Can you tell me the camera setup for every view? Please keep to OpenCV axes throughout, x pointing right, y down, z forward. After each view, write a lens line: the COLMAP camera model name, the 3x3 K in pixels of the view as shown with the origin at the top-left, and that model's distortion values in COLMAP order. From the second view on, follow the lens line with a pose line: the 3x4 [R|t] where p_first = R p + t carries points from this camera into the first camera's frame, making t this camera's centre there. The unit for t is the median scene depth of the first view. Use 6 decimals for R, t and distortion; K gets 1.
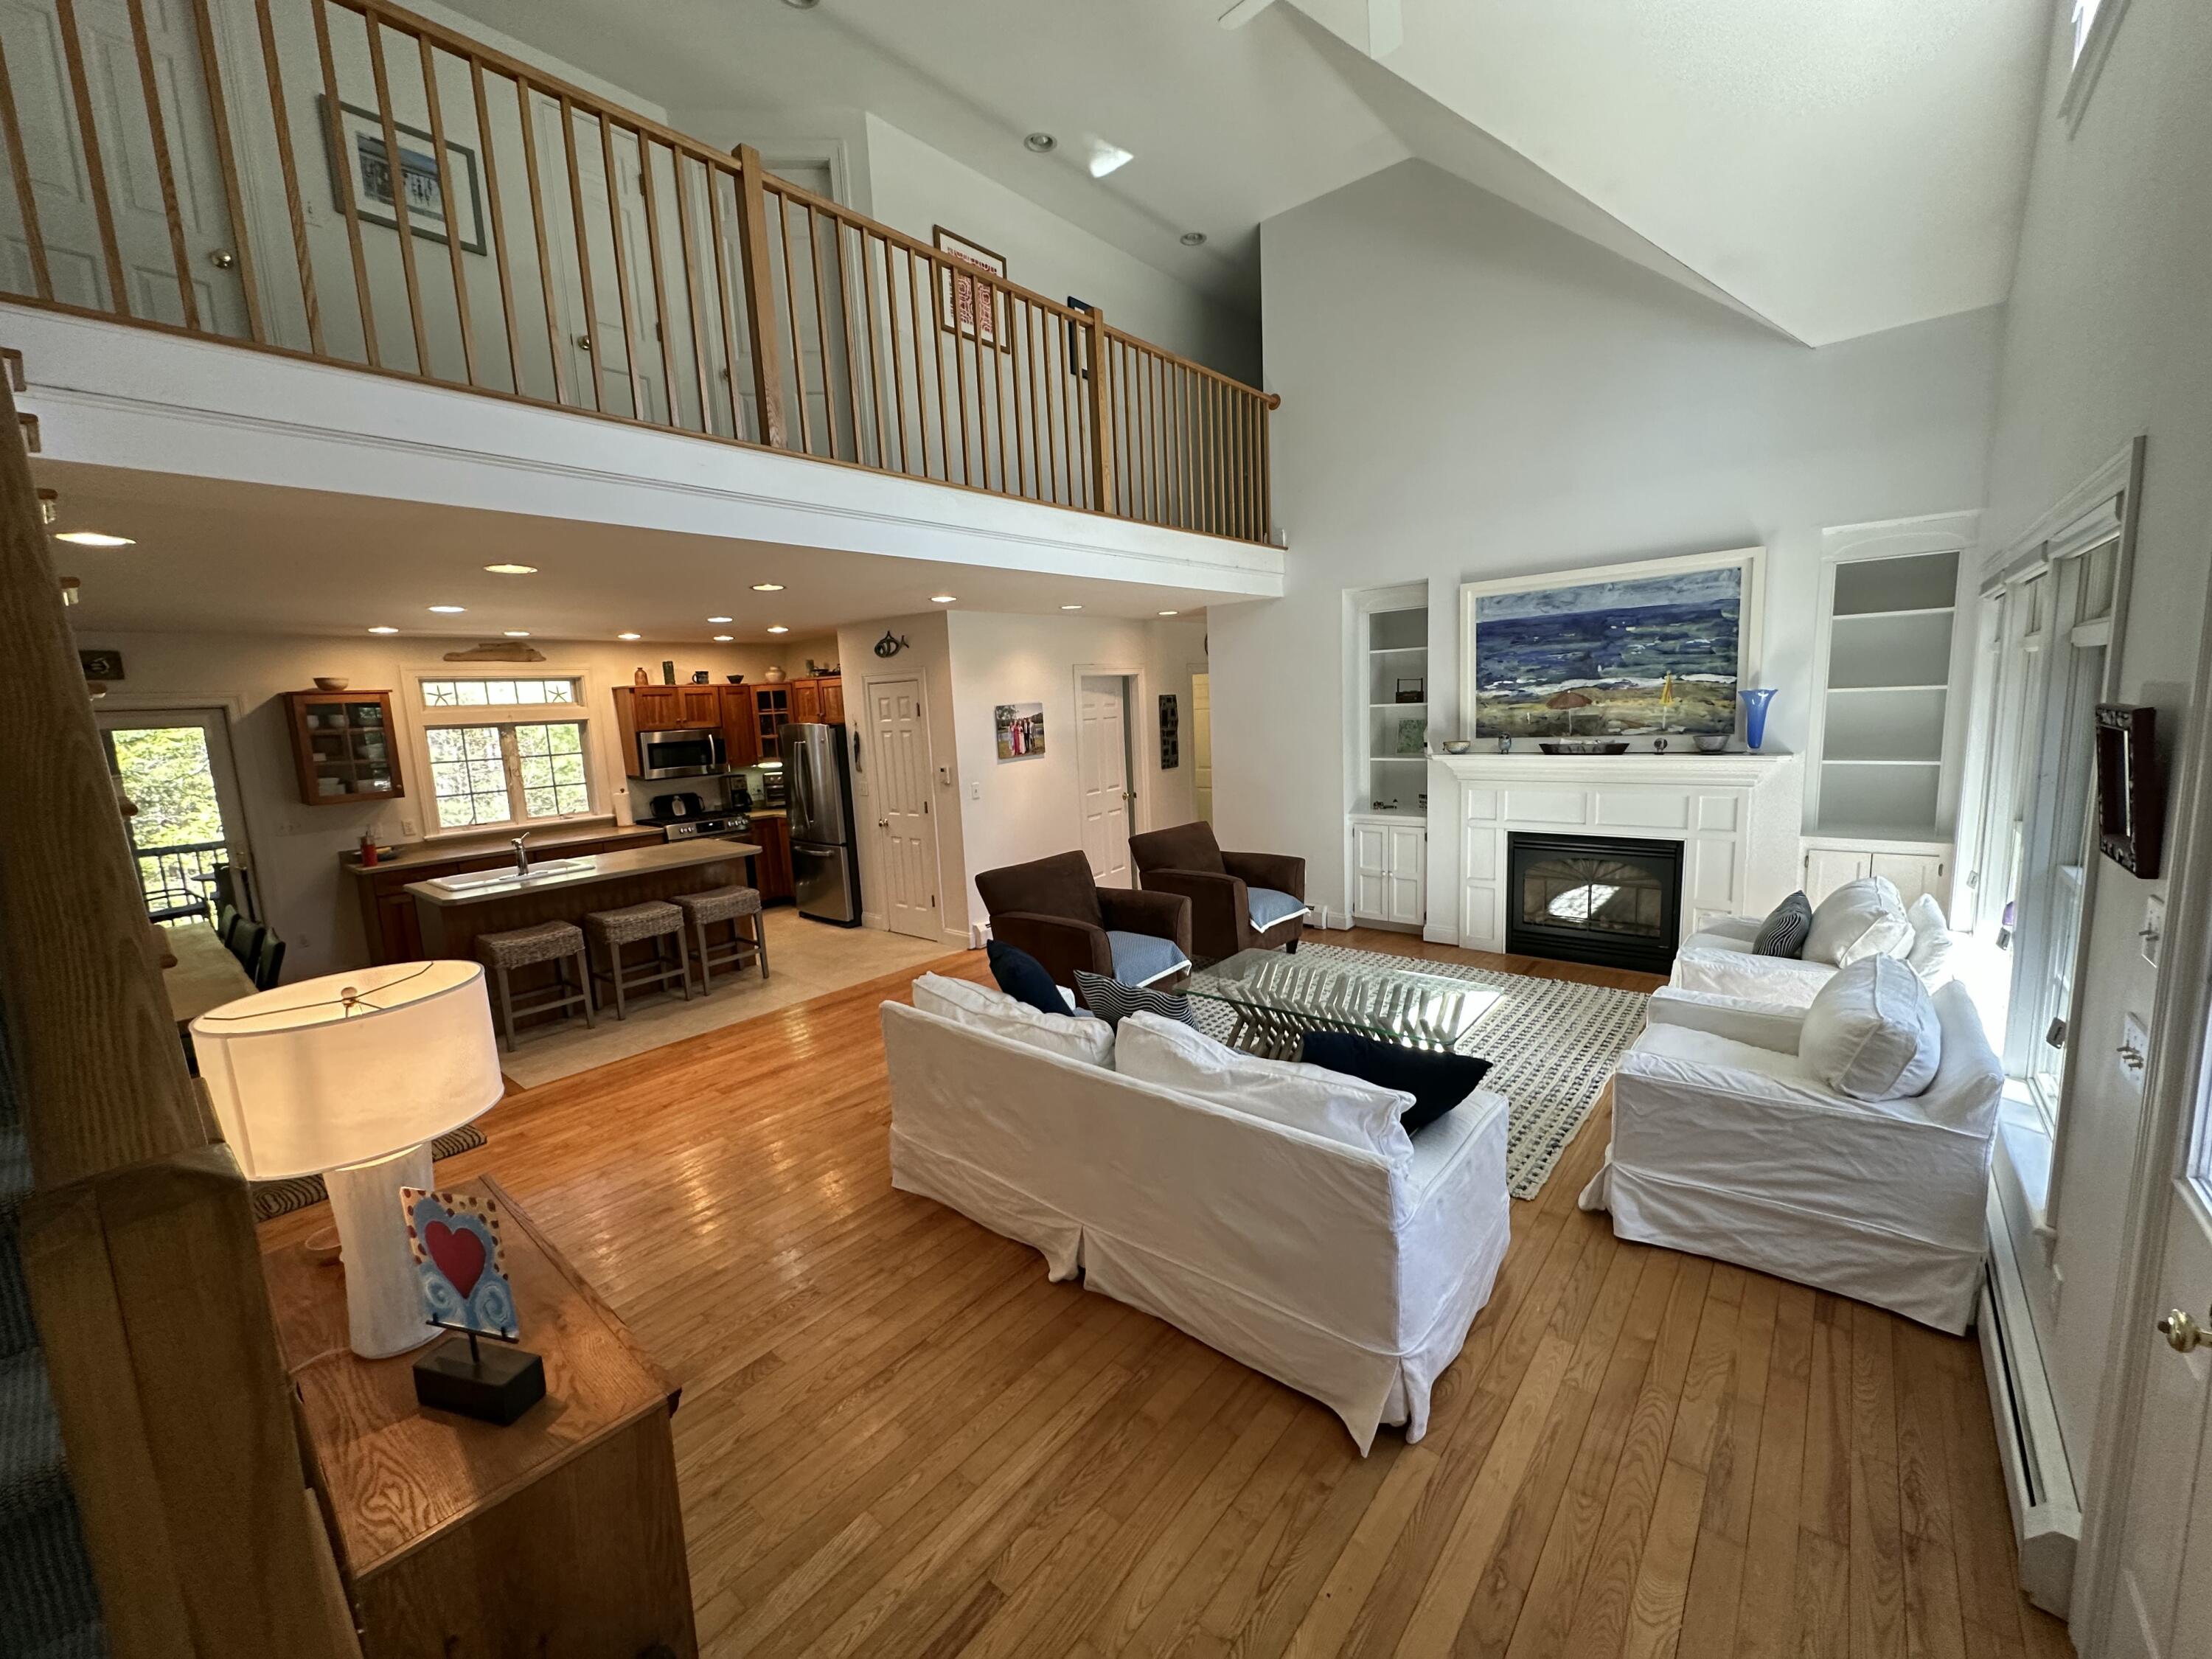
lens RADIAL K [[880.2, 0, 1106.5], [0, 880.2, 829.2], [0, 0, 1]] dist [-0.003313, 0.000741]
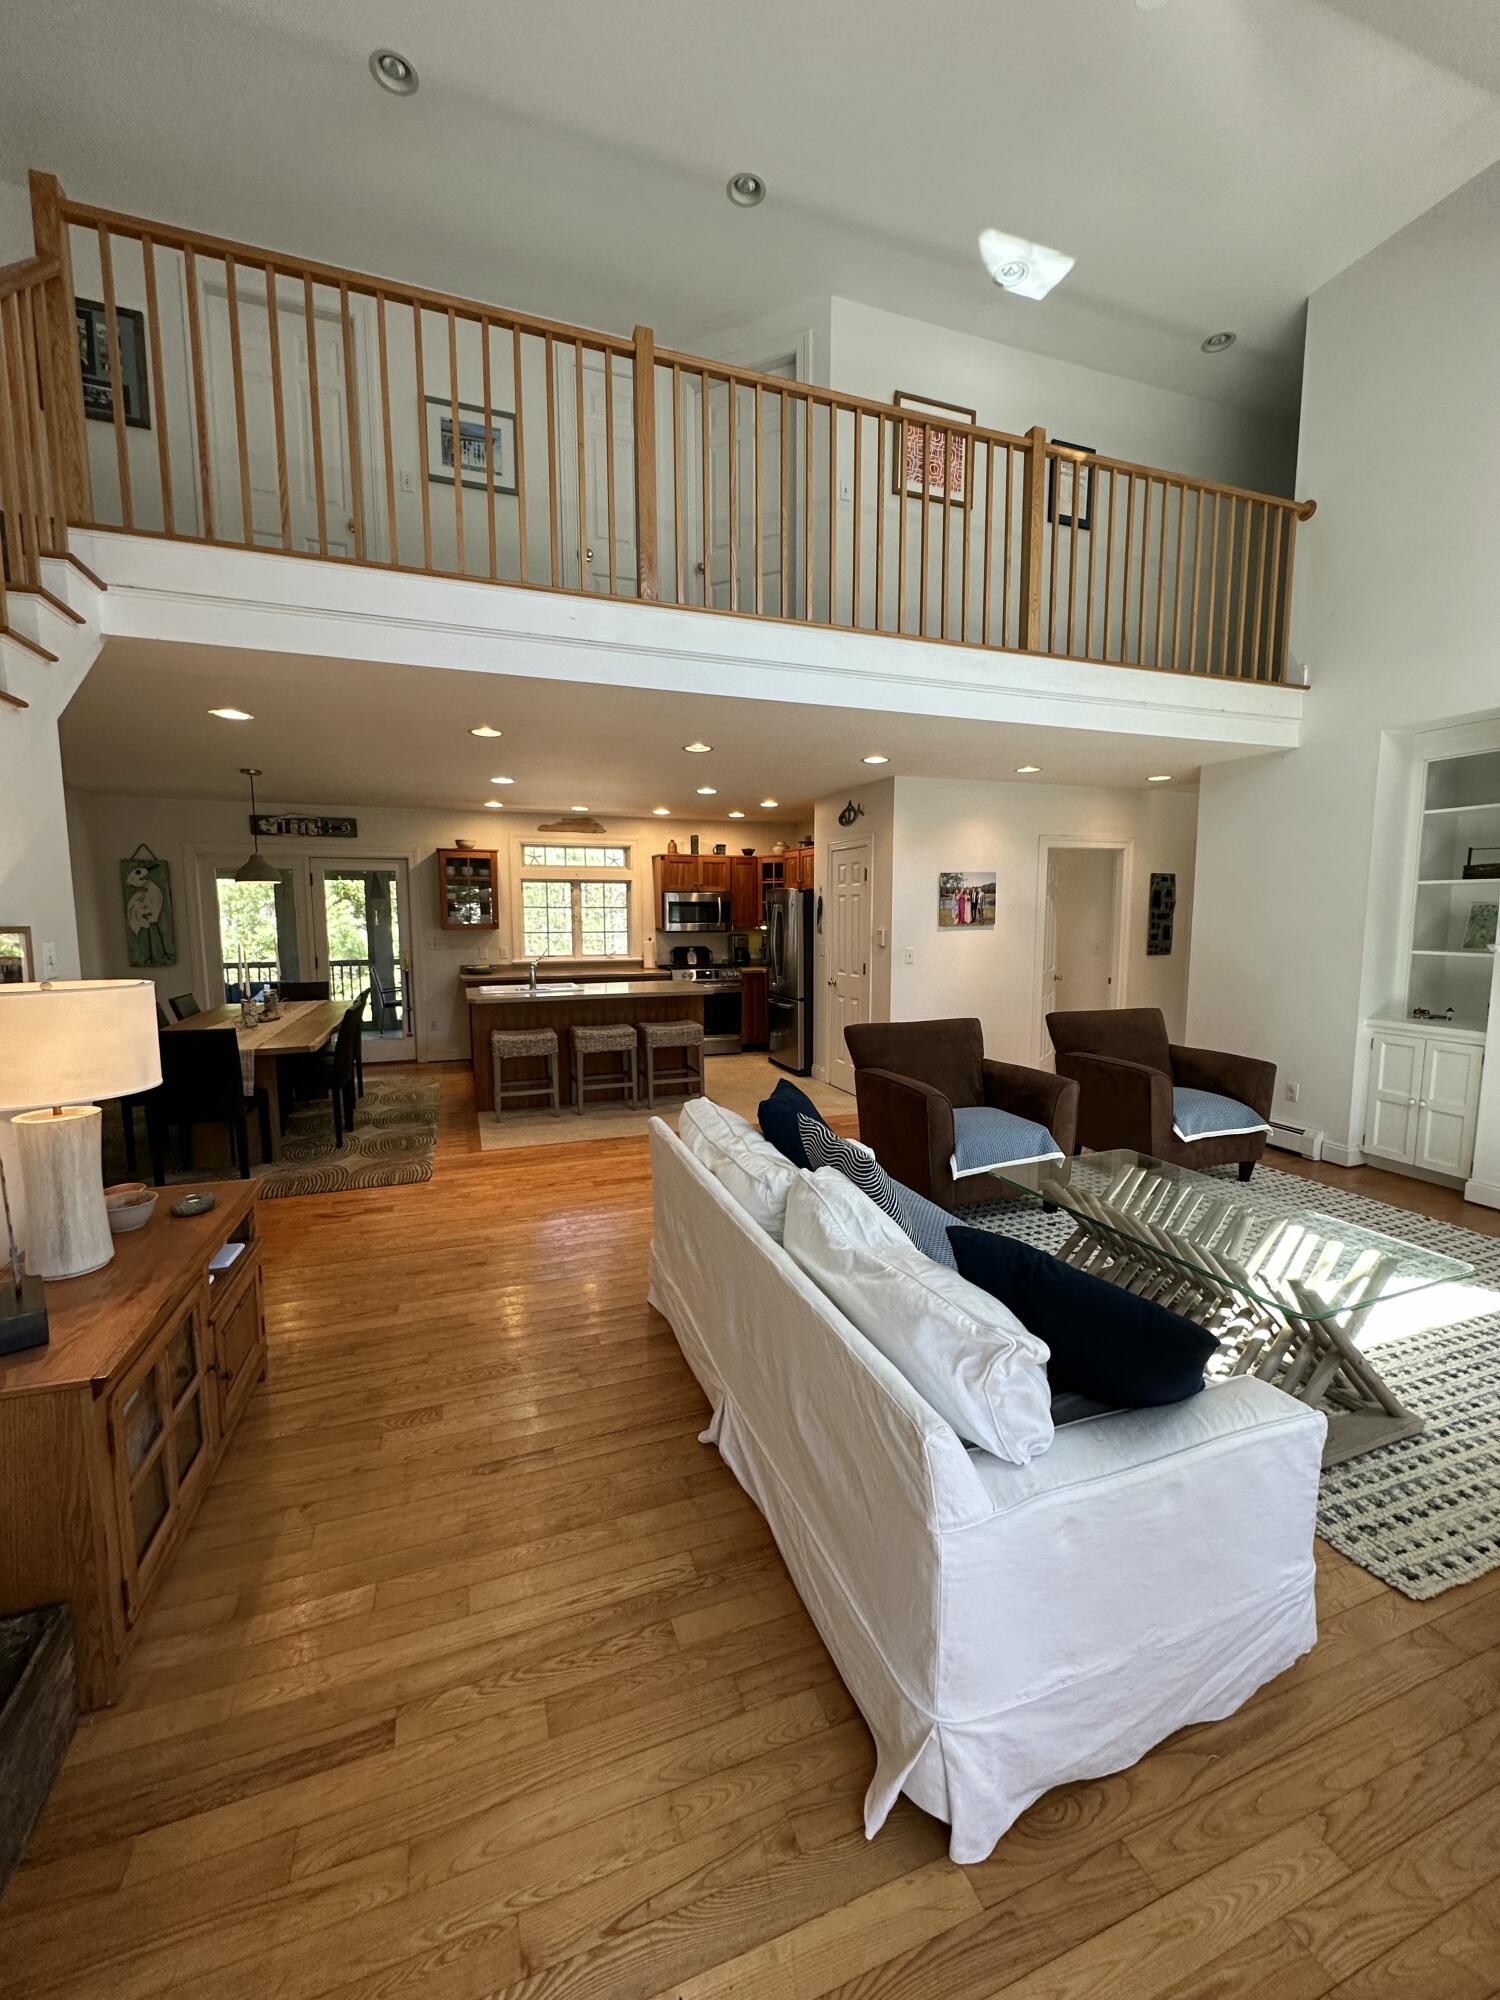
lens RADIAL K [[795.8, 0, 750.7], [0, 795.8, 1000.2], [0, 0, 1]] dist [-0.003313, 0.000741]
pose [[0.867821, 0.099043, -0.486906, 0.158114], [-0.109597, 0.993953, 0.006846, 0.023150], [0.484639, 0.047422, 0.873428, 0.132646]]
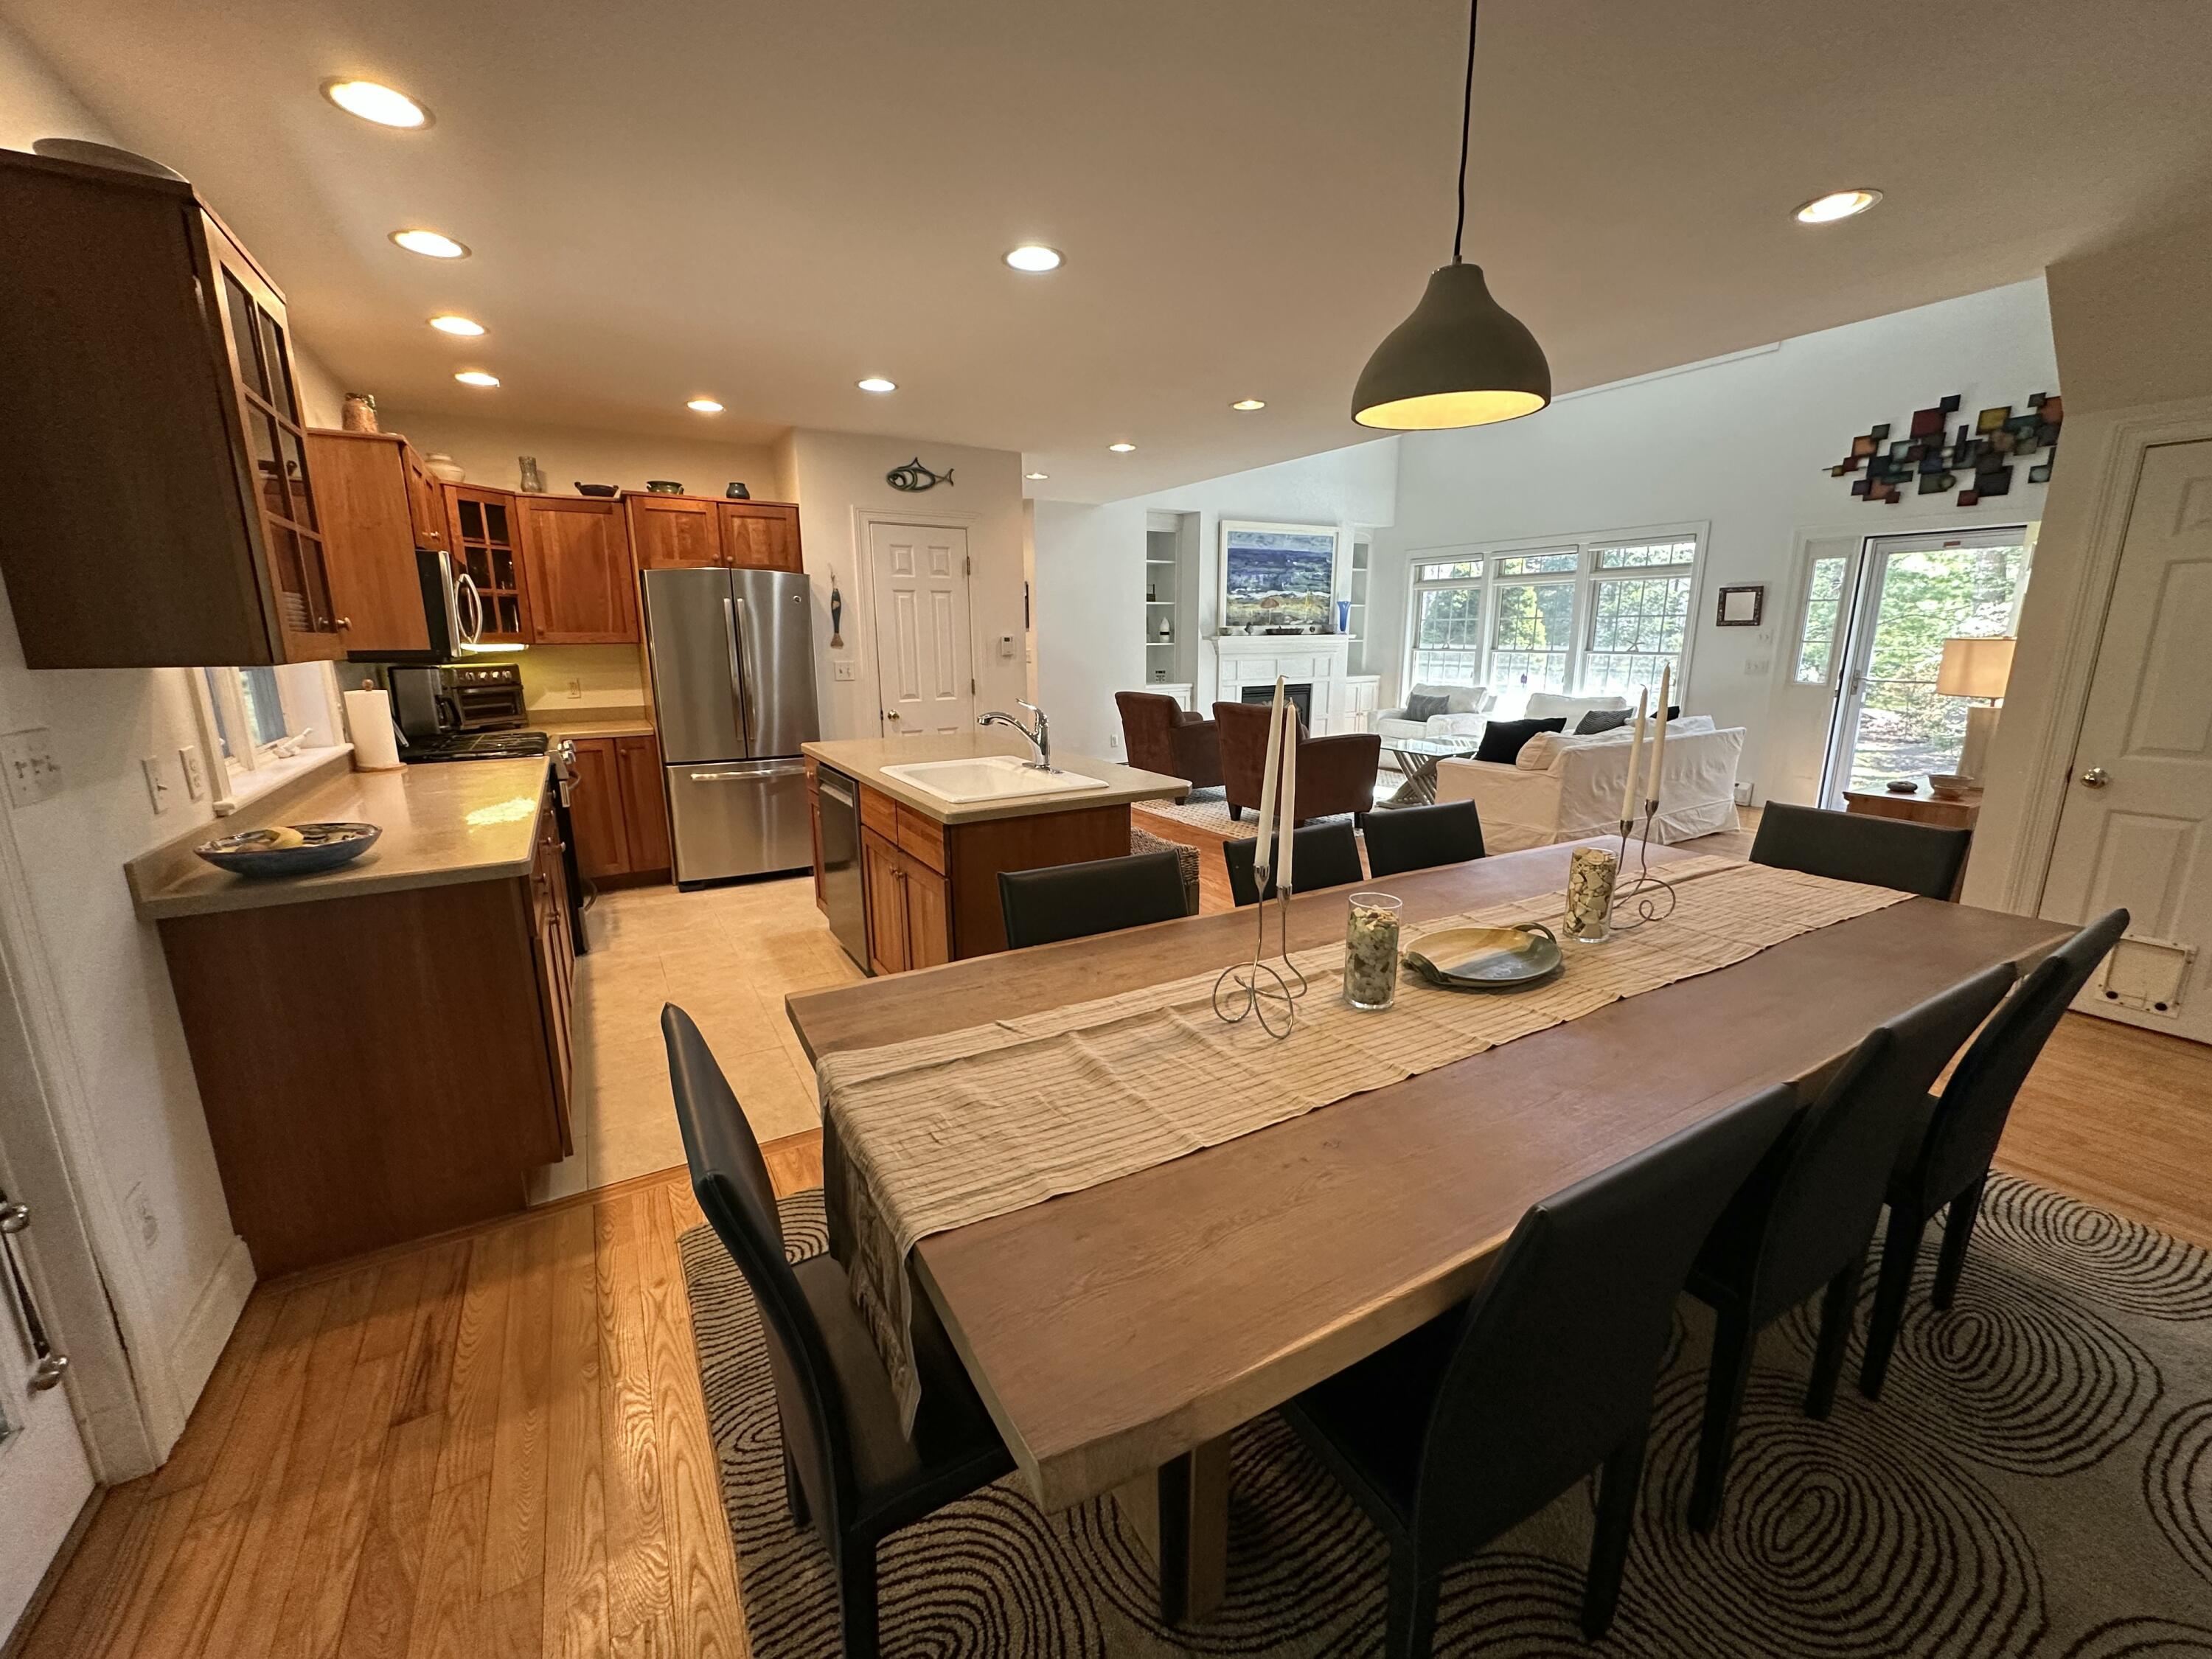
lens RADIAL K [[880.2, 0, 1103.1], [0, 880.2, 822.1], [0, 0, 1]] dist [-0.003313, 0.000741]
pose [[0.333699, -0.156167, 0.929654, -1.091068], [0.126719, 0.984663, 0.119922, 0.019736], [-0.934124, 0.077787, 0.348370, 0.687705]]
